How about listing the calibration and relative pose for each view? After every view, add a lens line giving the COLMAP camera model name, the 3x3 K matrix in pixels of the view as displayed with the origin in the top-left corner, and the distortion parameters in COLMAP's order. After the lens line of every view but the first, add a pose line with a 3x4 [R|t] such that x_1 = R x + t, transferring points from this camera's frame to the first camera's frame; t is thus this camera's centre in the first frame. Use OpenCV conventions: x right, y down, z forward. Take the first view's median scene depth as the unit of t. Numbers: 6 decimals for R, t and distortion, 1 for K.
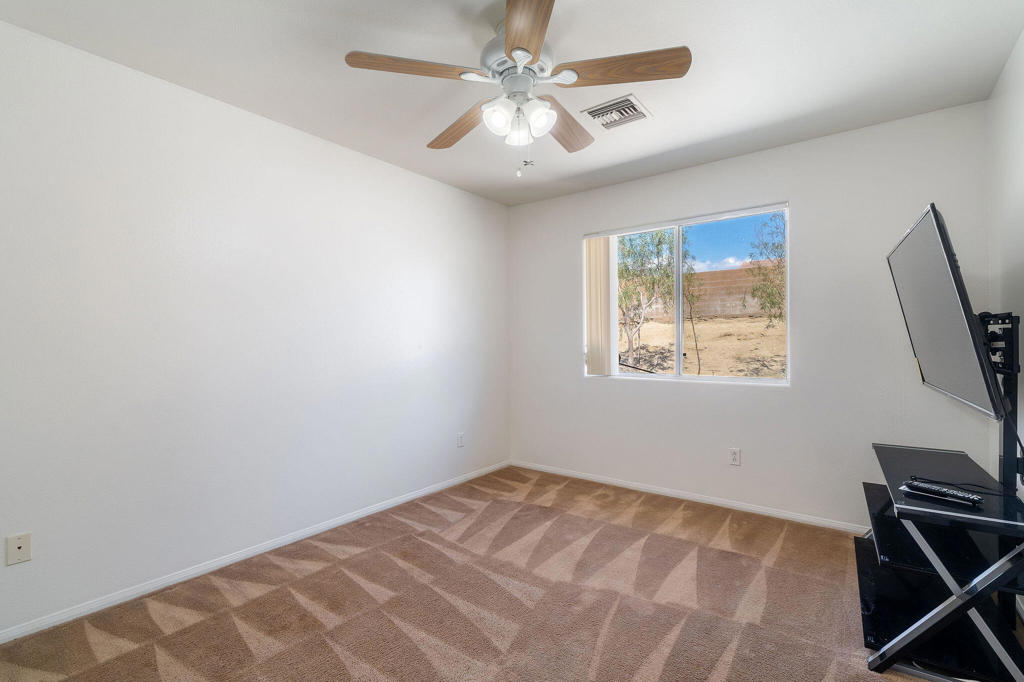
lens RADIAL K [[466.8, 0, 513.8], [0, 466.8, 338.8], [0, 0, 1]] dist [-0.007762, 0.002084]
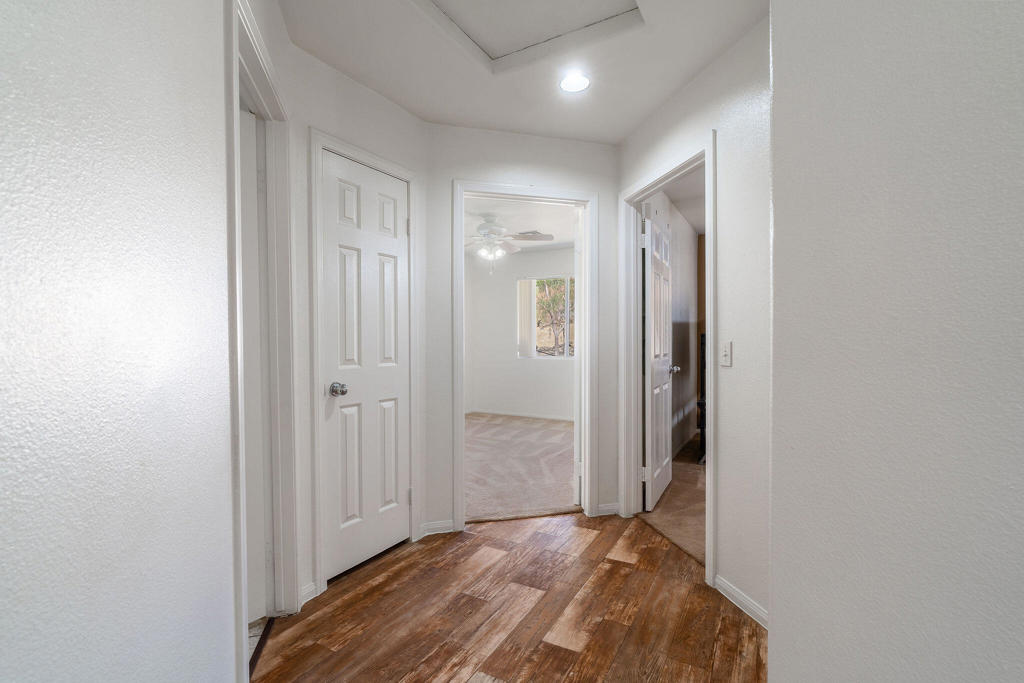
lens RADIAL K [[466.8, 0, 516.2], [0, 466.8, 343.0], [0, 0, 1]] dist [-0.007762, 0.002084]
pose [[0.990311, 0.002489, 0.138844, -0.102106], [-0.004490, 0.999891, 0.014098, -0.003846], [-0.138794, -0.014585, 0.990214, -0.775445]]
